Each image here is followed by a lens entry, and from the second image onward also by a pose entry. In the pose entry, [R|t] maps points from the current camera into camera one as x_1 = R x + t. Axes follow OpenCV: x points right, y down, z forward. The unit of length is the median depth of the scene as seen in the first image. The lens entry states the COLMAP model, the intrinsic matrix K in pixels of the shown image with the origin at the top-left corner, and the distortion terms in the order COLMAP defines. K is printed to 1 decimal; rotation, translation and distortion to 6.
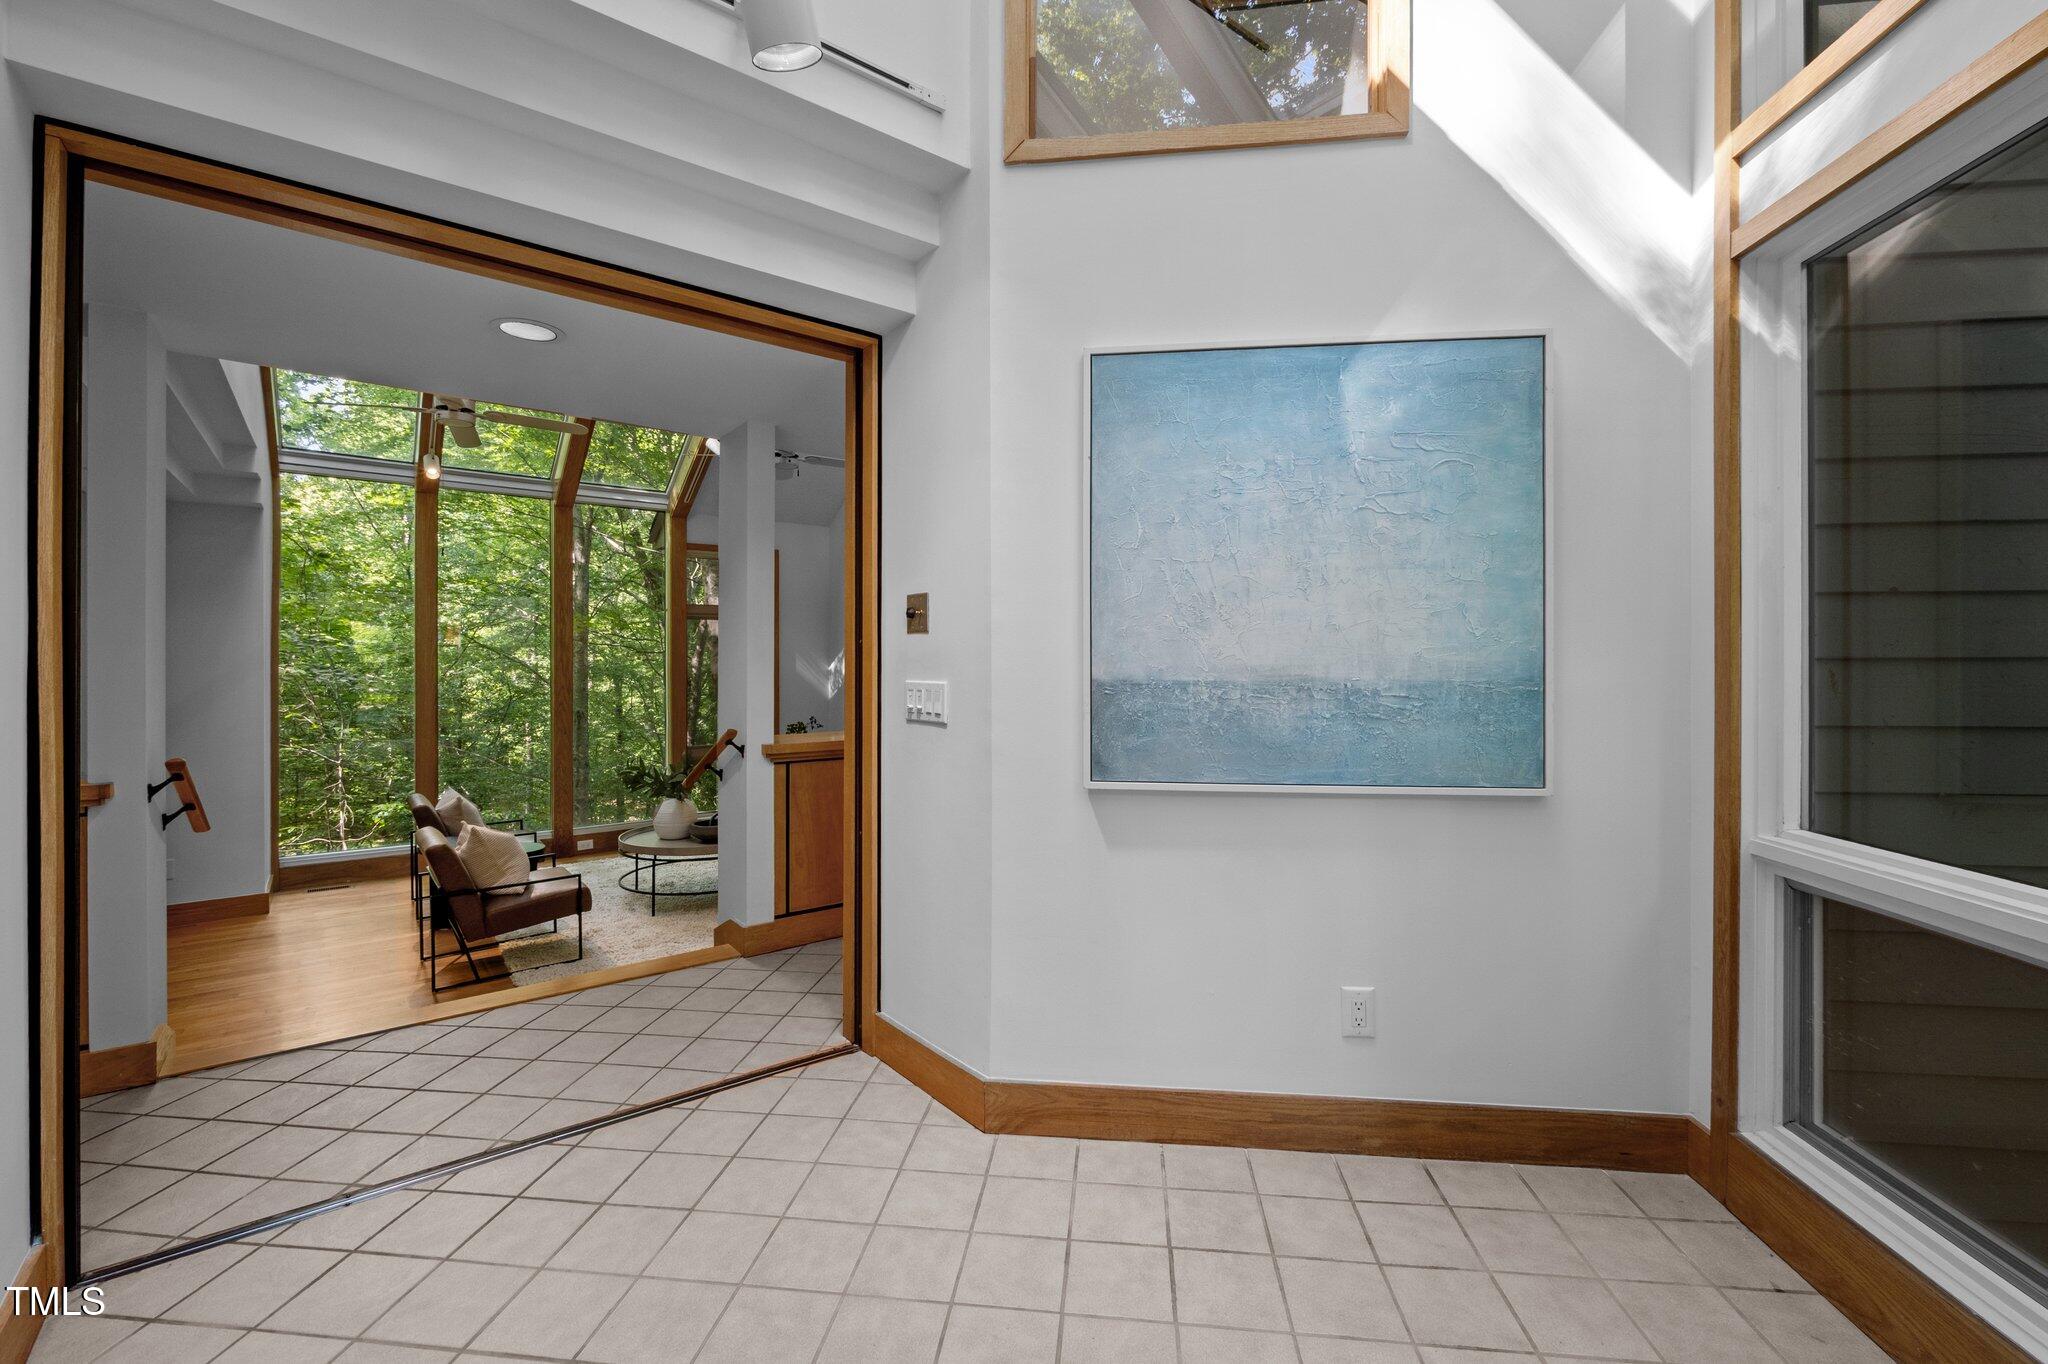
lens RADIAL K [[873.1, 0, 1025.7], [0, 873.1, 658.8], [0, 0, 1]] dist [0.001338, 0.000759]
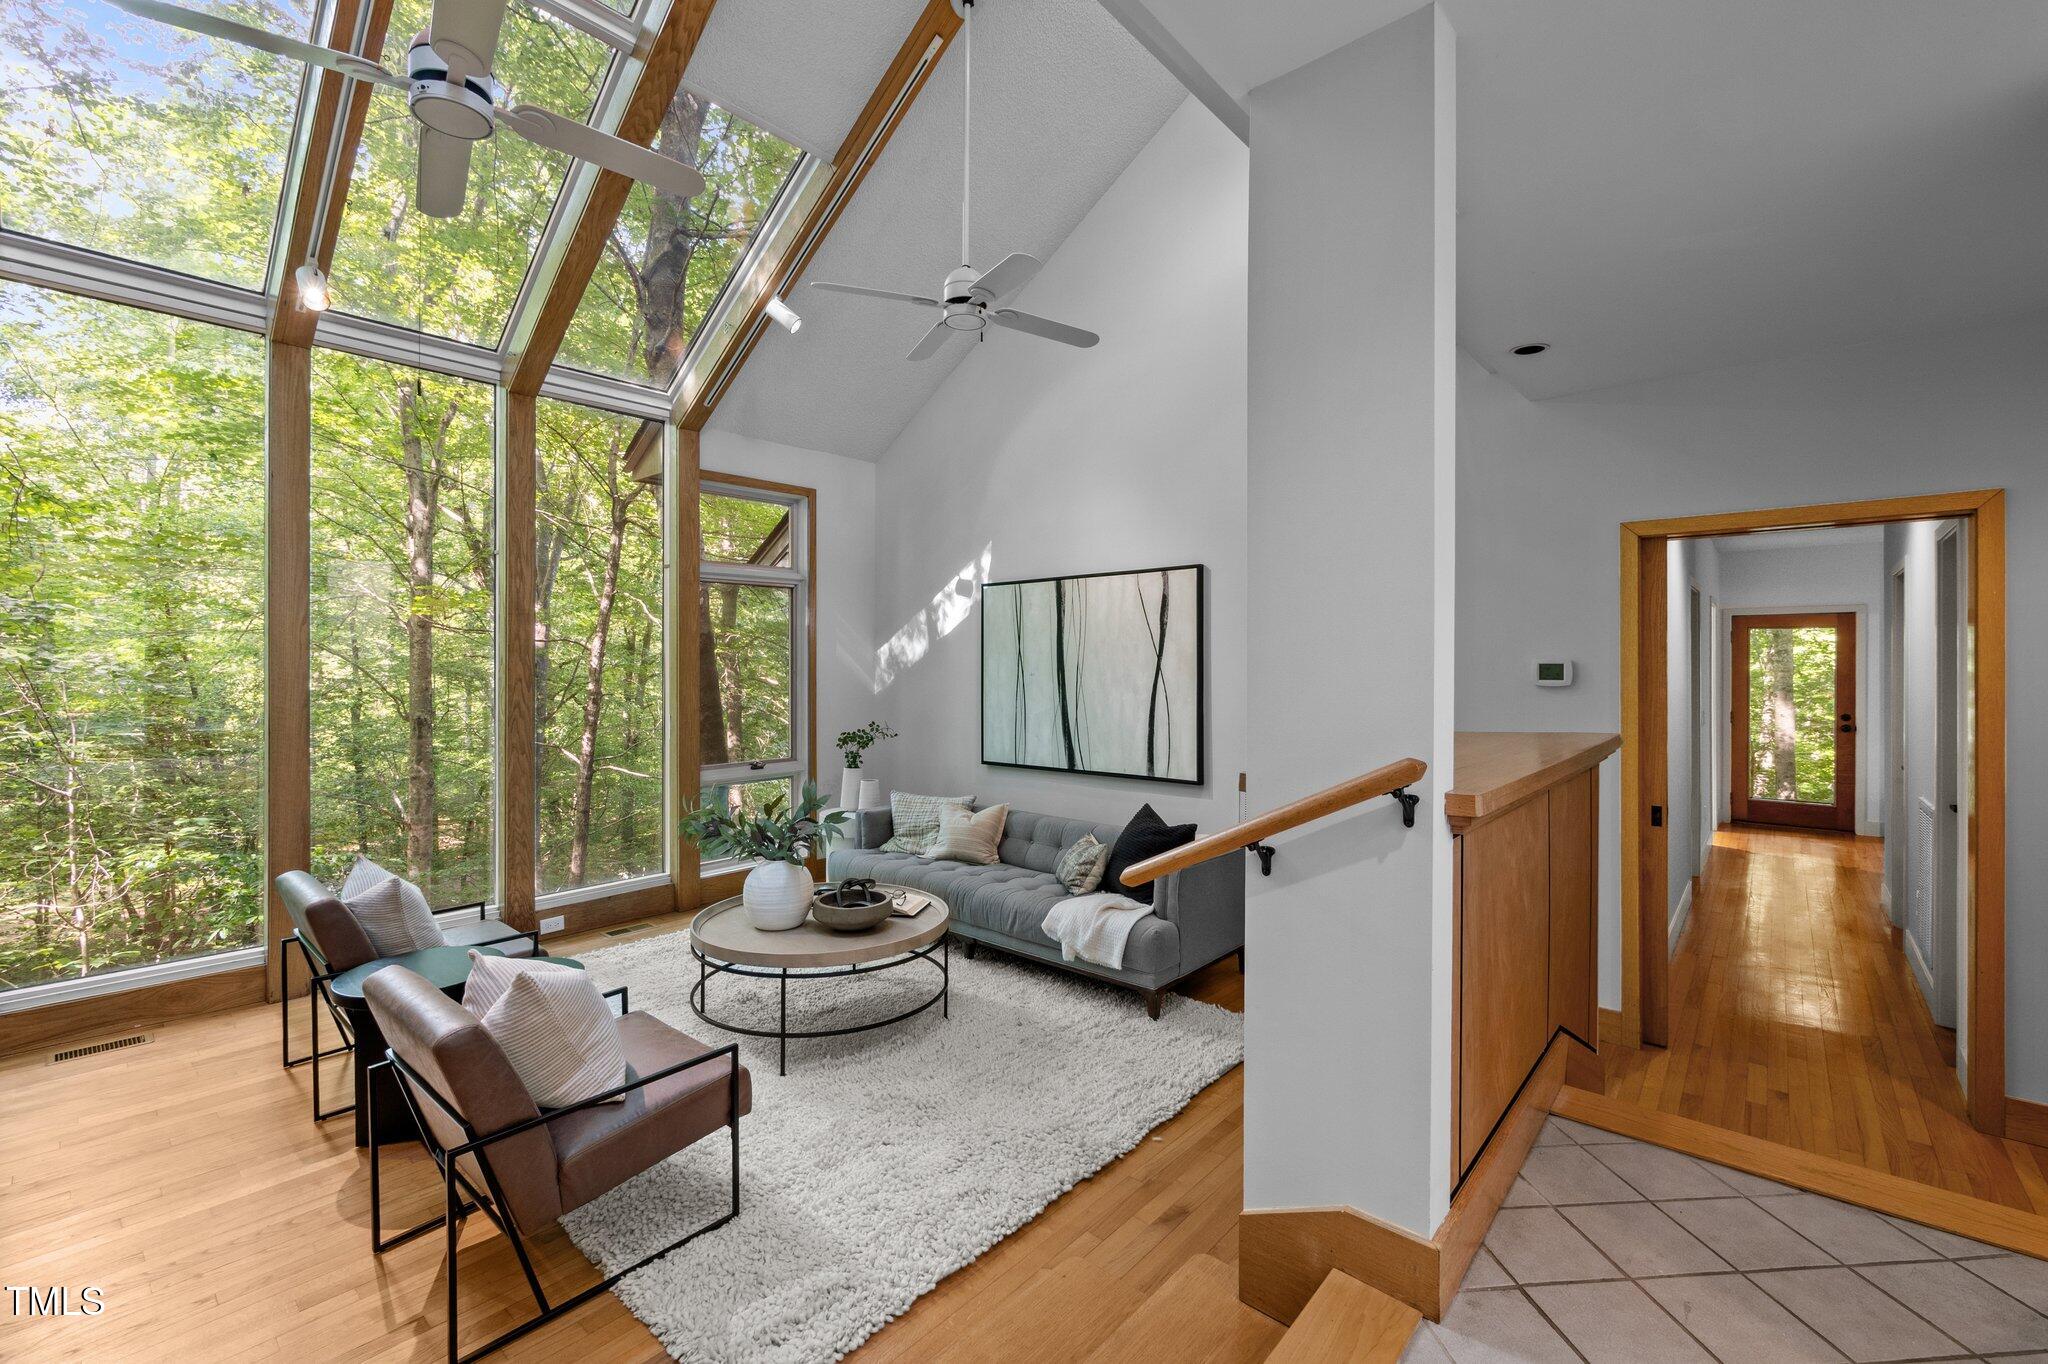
lens RADIAL K [[873.1, 0, 1025.7], [0, 873.1, 658.8], [0, 0, 1]] dist [0.001338, 0.000759]
pose [[0.983389, -0.001589, 0.181505, -0.331252], [0.000797, 0.999990, 0.004437, 0.017138], [-0.181511, -0.004219, 0.983380, 0.361673]]
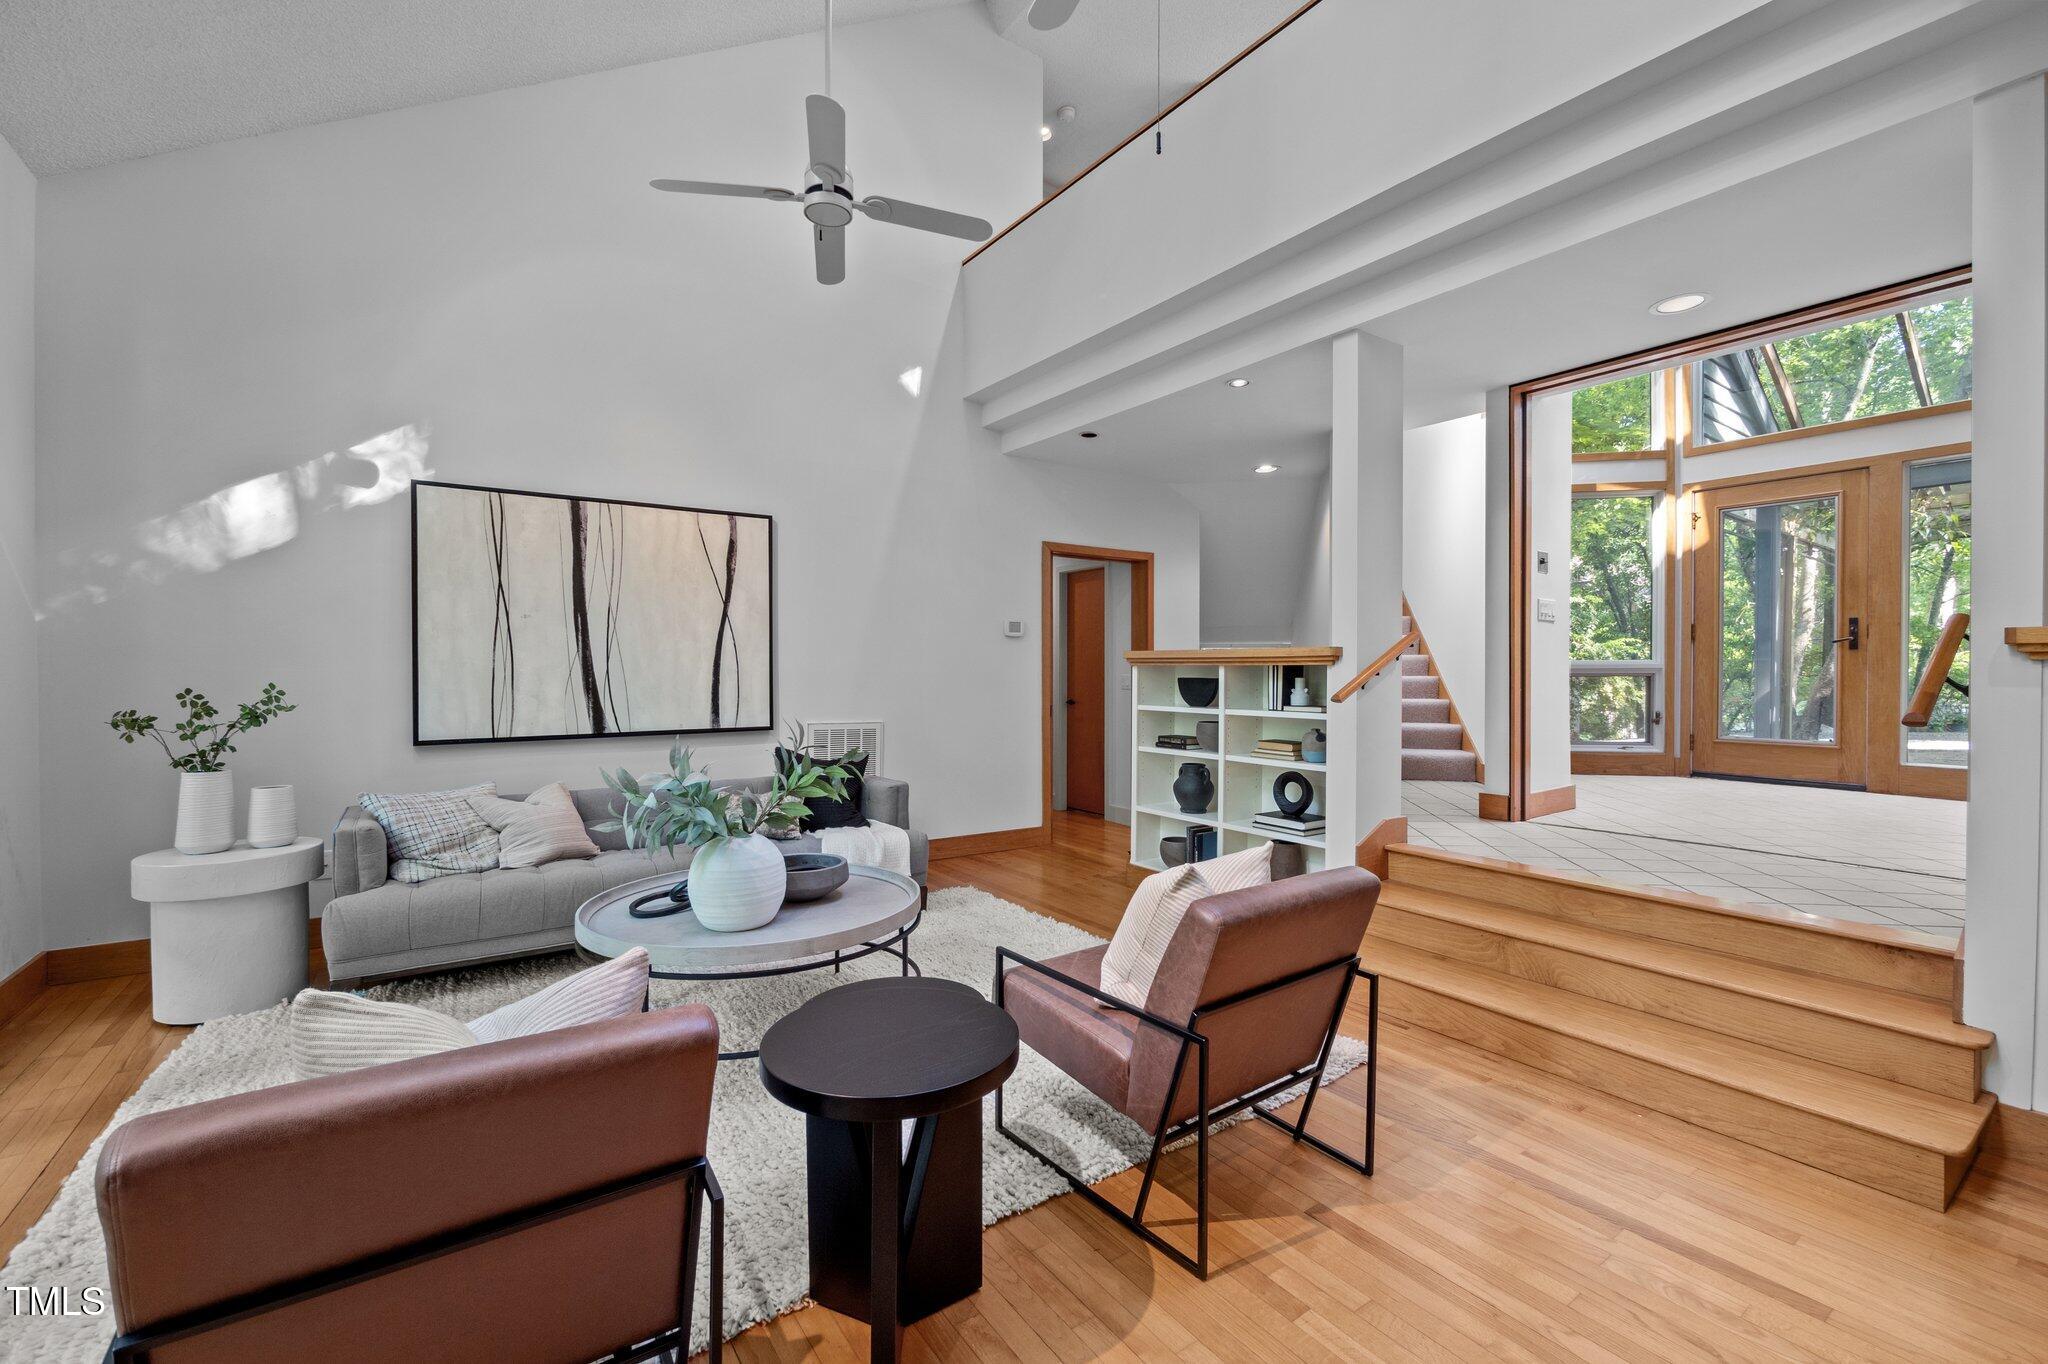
lens RADIAL K [[873.1, 0, 1025.7], [0, 873.1, 658.8], [0, 0, 1]] dist [0.001338, 0.000759]
pose [[0.044276, 0.011768, 0.998950, -0.848627], [-0.008518, 0.999899, -0.011401, 0.077616], [-0.998983, -0.008004, 0.044372, 0.847222]]
